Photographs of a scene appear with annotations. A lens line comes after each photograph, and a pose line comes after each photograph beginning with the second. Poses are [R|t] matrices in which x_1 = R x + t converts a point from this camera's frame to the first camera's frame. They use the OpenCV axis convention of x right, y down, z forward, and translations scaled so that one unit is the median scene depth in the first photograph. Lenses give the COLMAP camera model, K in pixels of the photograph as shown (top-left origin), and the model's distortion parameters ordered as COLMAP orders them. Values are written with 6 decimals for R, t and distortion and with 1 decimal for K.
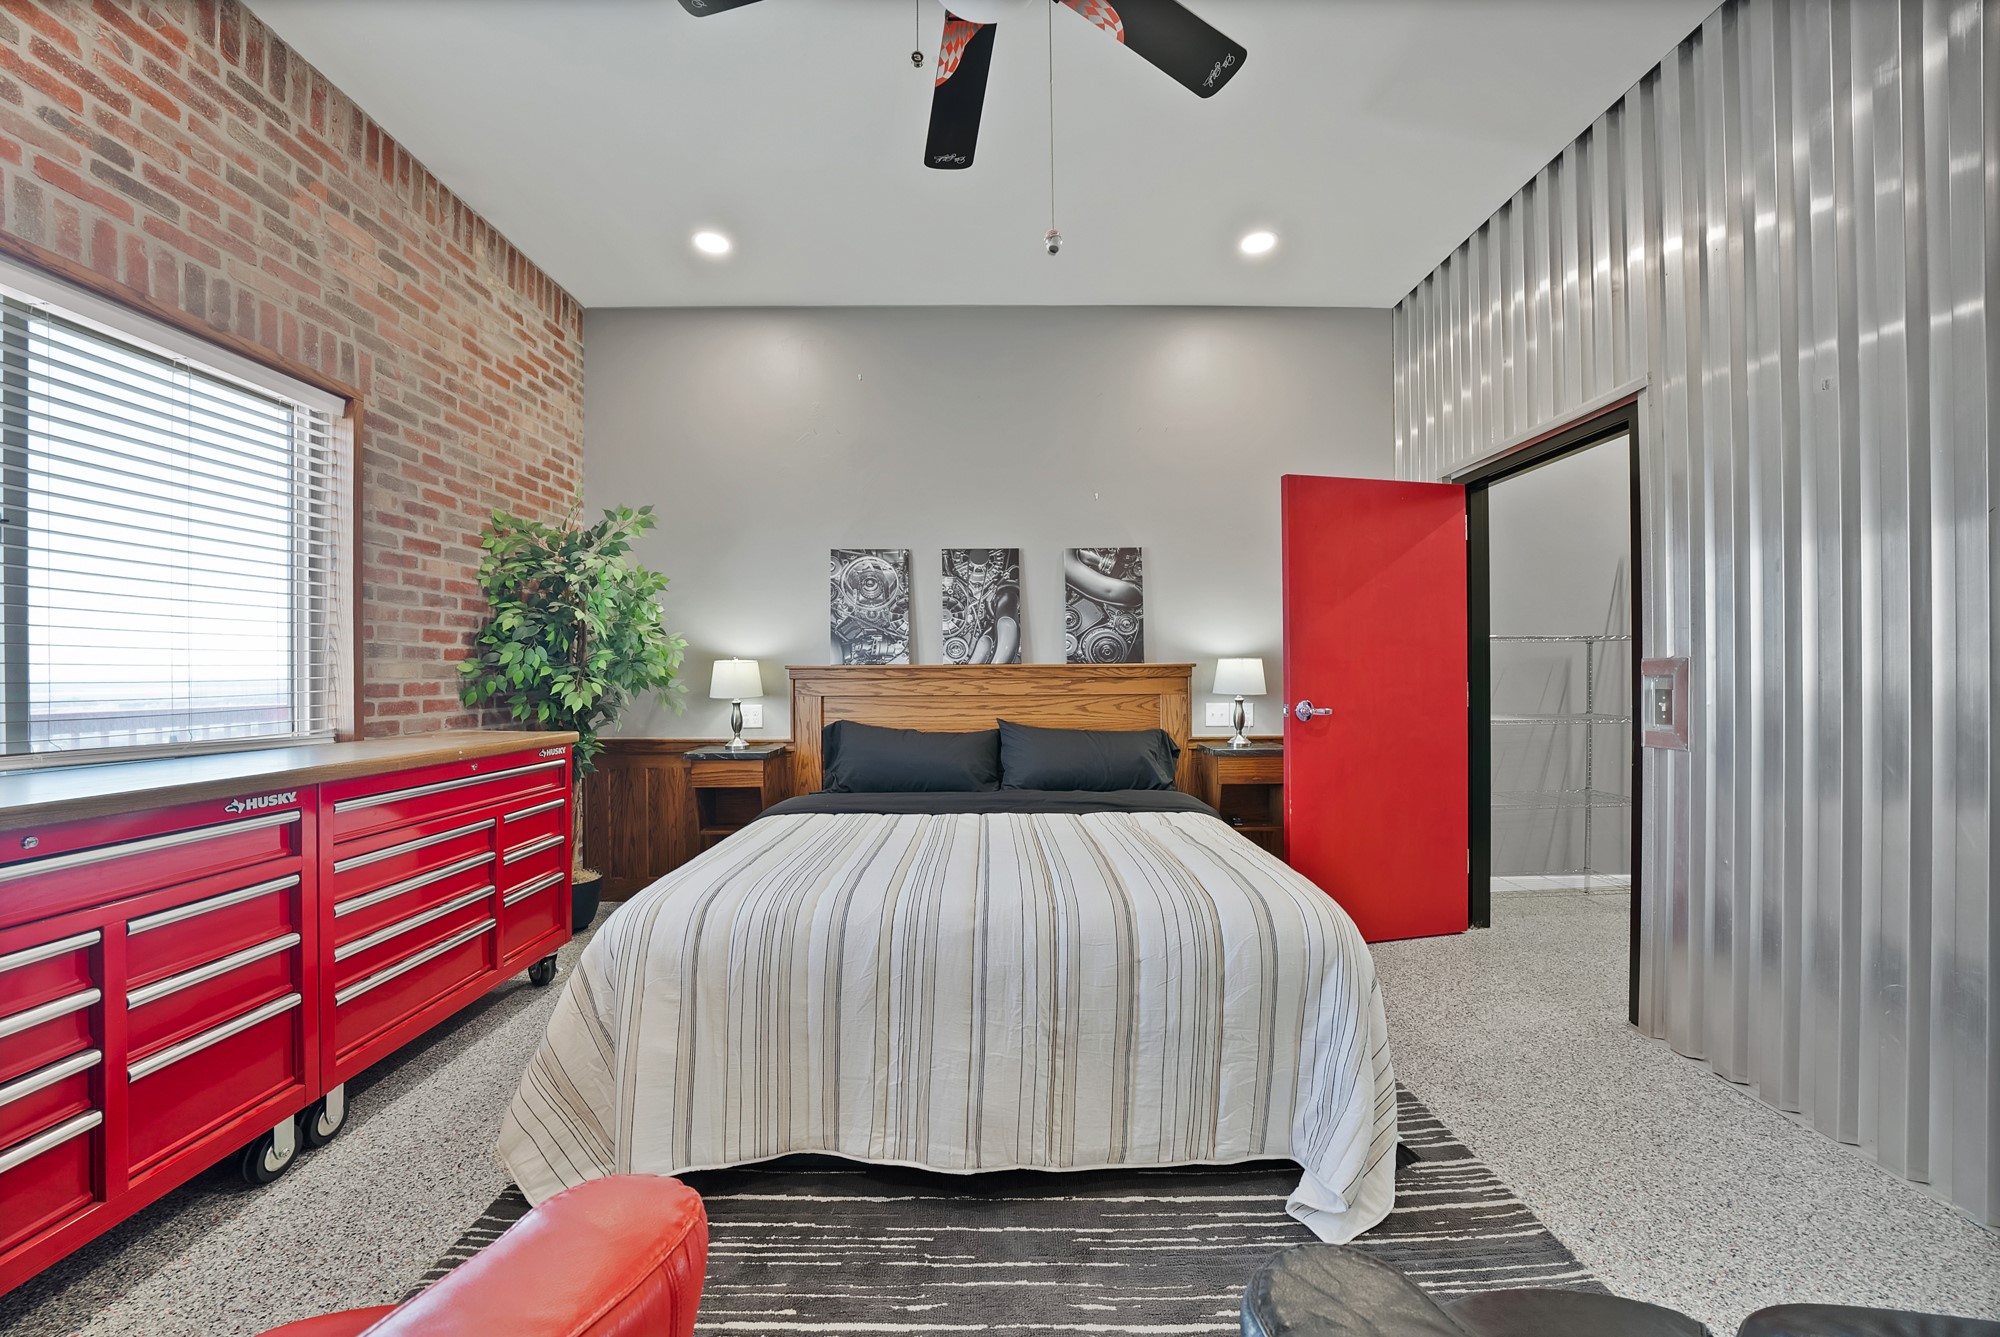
lens RADIAL K [[720.2, 0, 994.4], [0, 720.2, 672.9], [0, 0, 1]] dist [-0.026755, 0.003143]
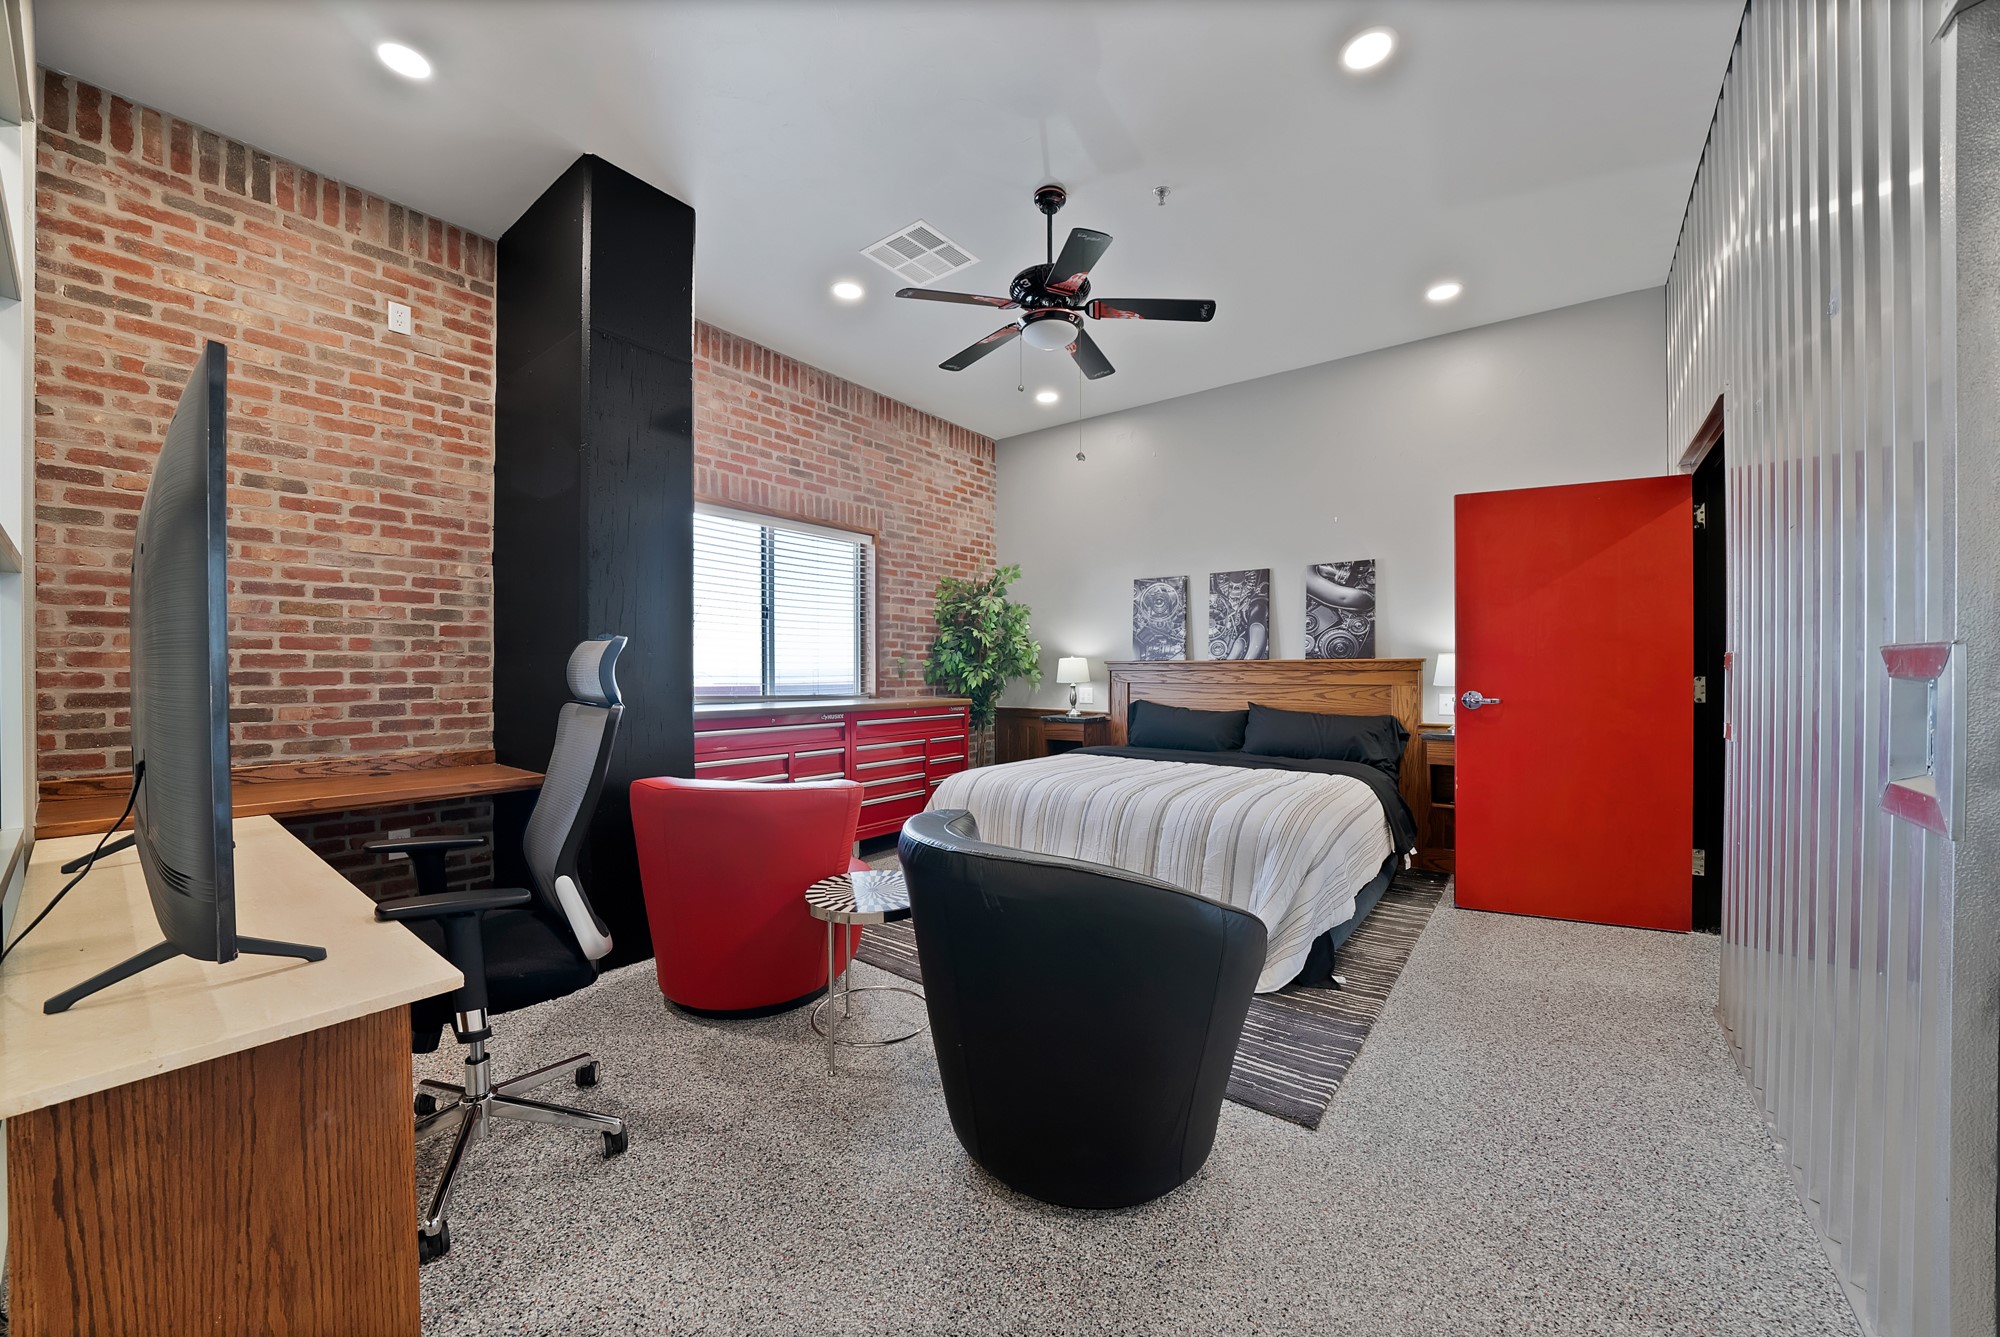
lens RADIAL K [[720.2, 0, 997.8], [0, 720.2, 674.5], [0, 0, 1]] dist [-0.026755, 0.003143]
pose [[0.788979, 0.007770, -0.614371, 0.477739], [-0.001763, 0.999945, 0.010382, 0.001760], [0.614418, -0.007108, 0.788949, -0.320771]]
